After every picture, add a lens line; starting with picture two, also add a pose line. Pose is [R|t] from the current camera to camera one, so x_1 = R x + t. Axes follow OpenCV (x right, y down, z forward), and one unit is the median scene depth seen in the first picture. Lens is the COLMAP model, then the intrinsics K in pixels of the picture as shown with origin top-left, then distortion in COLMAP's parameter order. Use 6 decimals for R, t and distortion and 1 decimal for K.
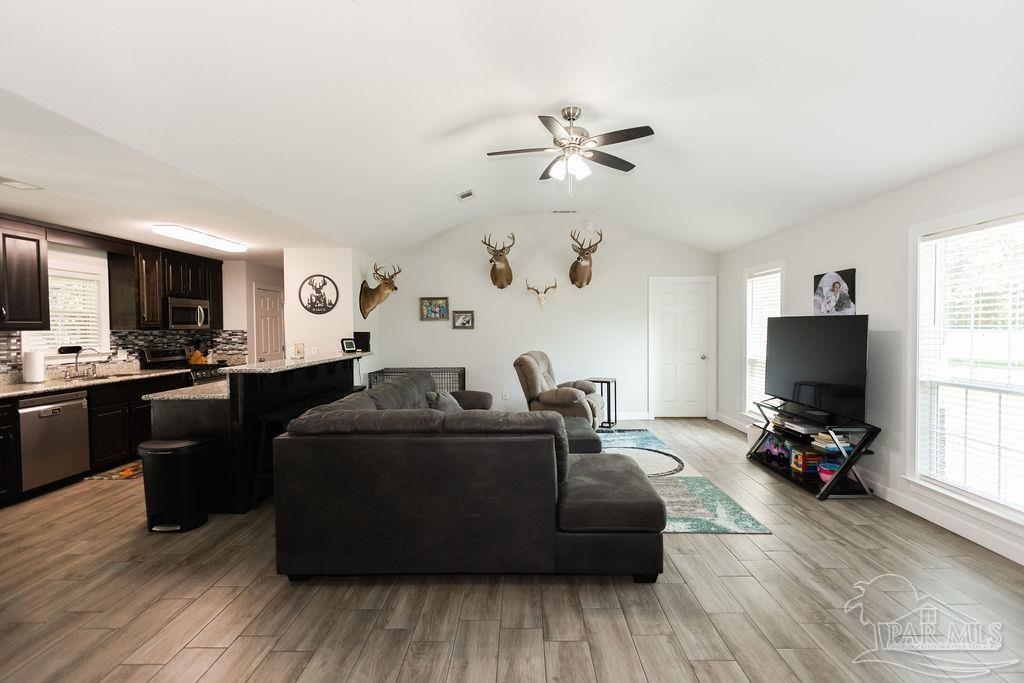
lens RADIAL K [[468.8, 0, 512.4], [0, 468.8, 339.3], [0, 0, 1]] dist [0.014711, -0.004322]
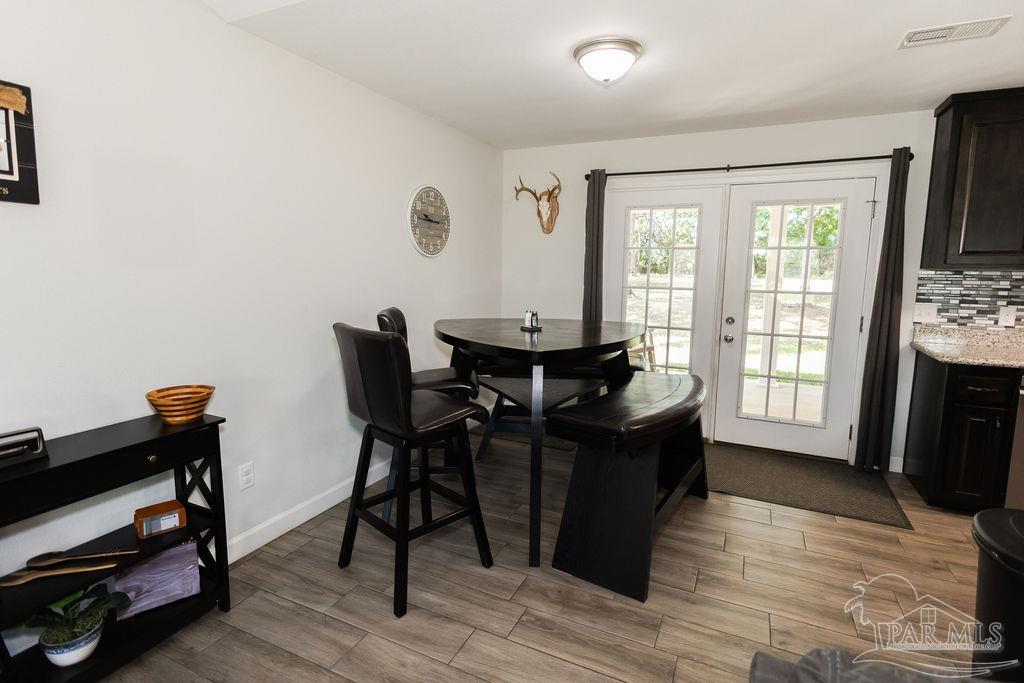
lens RADIAL K [[496.9, 0, 517.7], [0, 496.9, 332.0], [0, 0, 1]] dist [0.001272, -0.000901]
pose [[-0.415529, 0.123837, -0.901111, -0.090103], [-0.030629, 0.988222, 0.149932, -0.008037], [0.909064, 0.089901, -0.406841, 0.419855]]
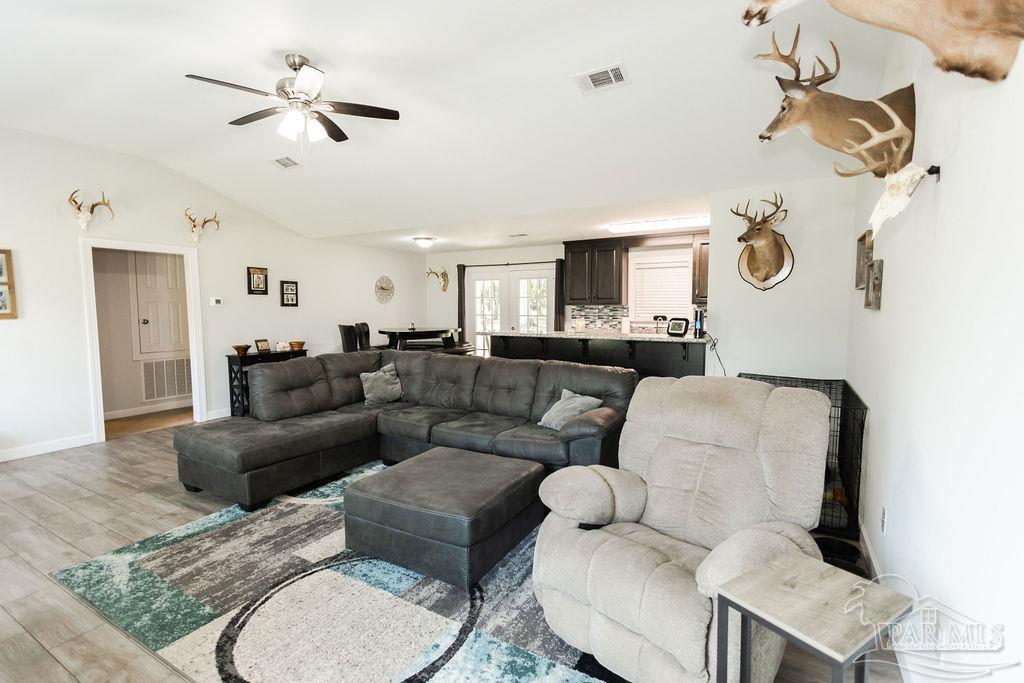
lens RADIAL K [[468.8, 0, 513.2], [0, 468.8, 334.8], [0, 0, 1]] dist [0.014711, -0.004322]
pose [[-0.485893, 0.068723, -0.871312, 0.450435], [-0.012494, 0.996256, 0.085545, -0.036727], [0.873929, 0.052452, -0.483215, 1.099852]]
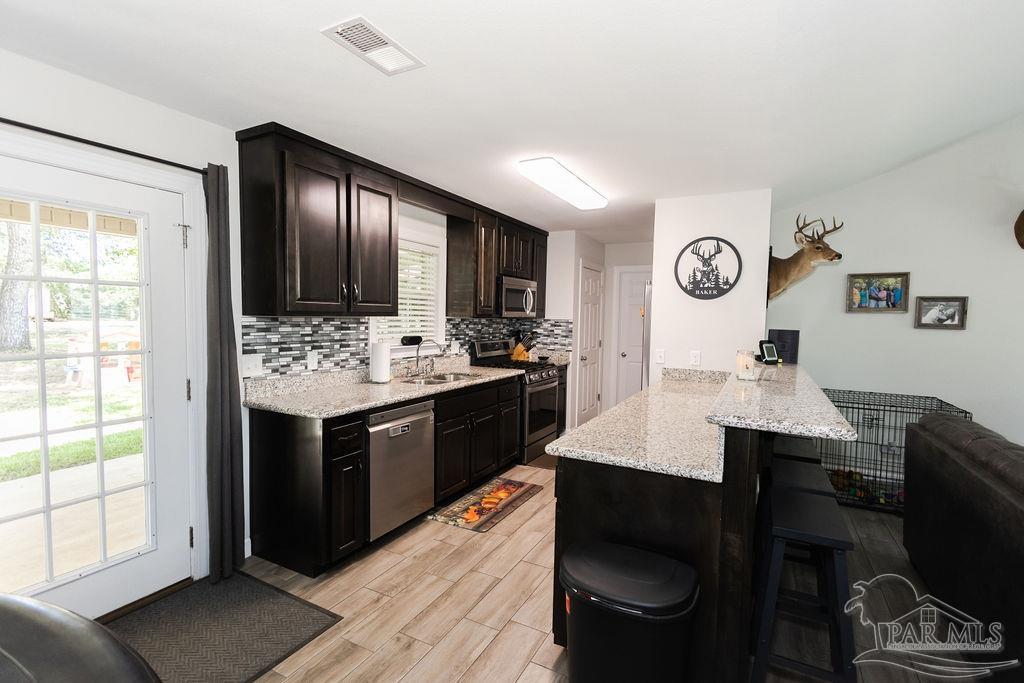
lens RADIAL K [[468.8, 0, 513.8], [0, 468.8, 344.5], [0, 0, 1]] dist [0.014711, -0.004322]
pose [[0.889714, 0.053161, -0.453412, -0.352585], [-0.038154, 0.998381, 0.042190, -0.009302], [0.454921, -0.020238, 0.890302, 0.311926]]
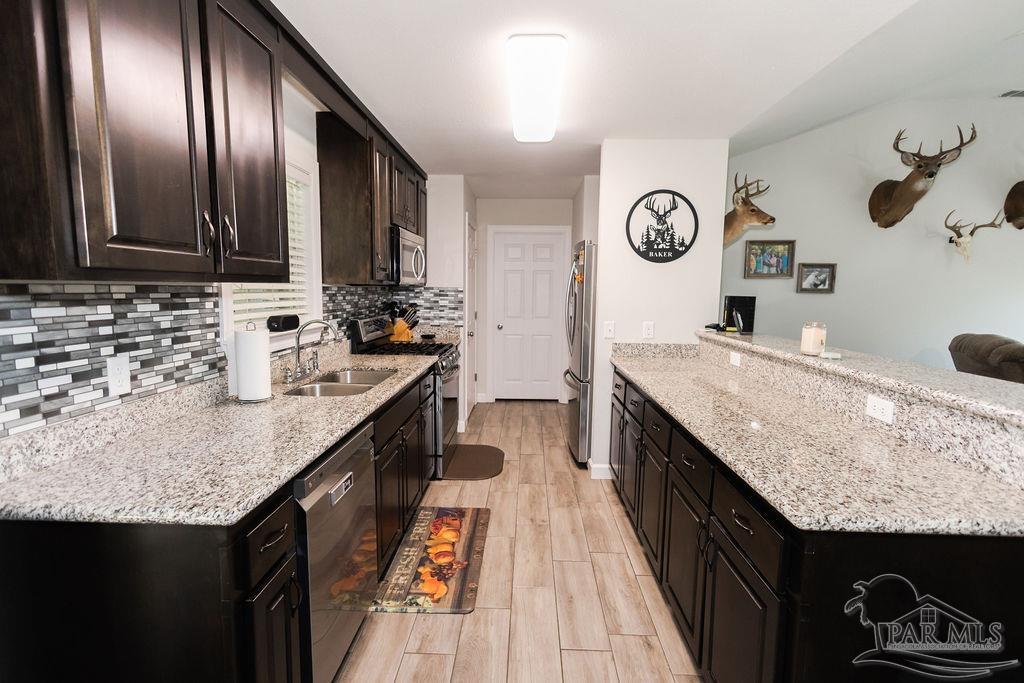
lens RADIAL K [[468.8, 0, 511.0], [0, 468.8, 340.9], [0, 0, 1]] dist [0.014711, -0.004322]
pose [[0.999612, 0.022893, -0.015886, -0.580728], [-0.021439, 0.996035, 0.086335, -0.005095], [0.017799, -0.085961, 0.996139, 0.434130]]
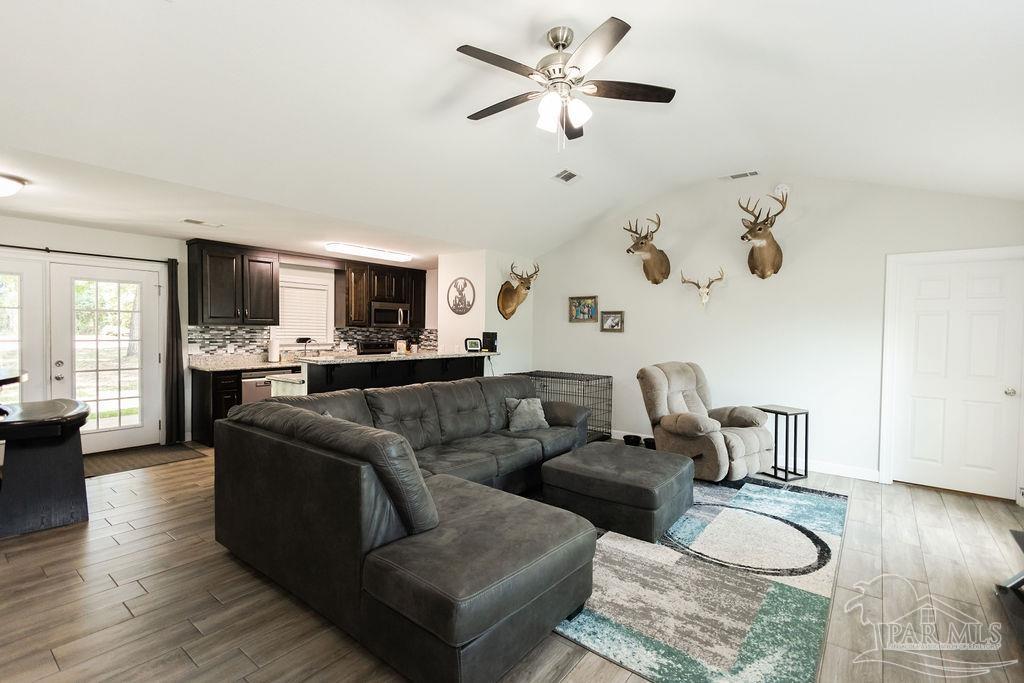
lens RADIAL K [[468.8, 0, 508.3], [0, 468.8, 341.8], [0, 0, 1]] dist [0.014711, -0.004322]
pose [[0.795382, 0.034338, -0.605135, 0.318209], [-0.035326, 0.999323, 0.010274, -0.007019], [0.605078, 0.013205, 0.796056, 0.224413]]
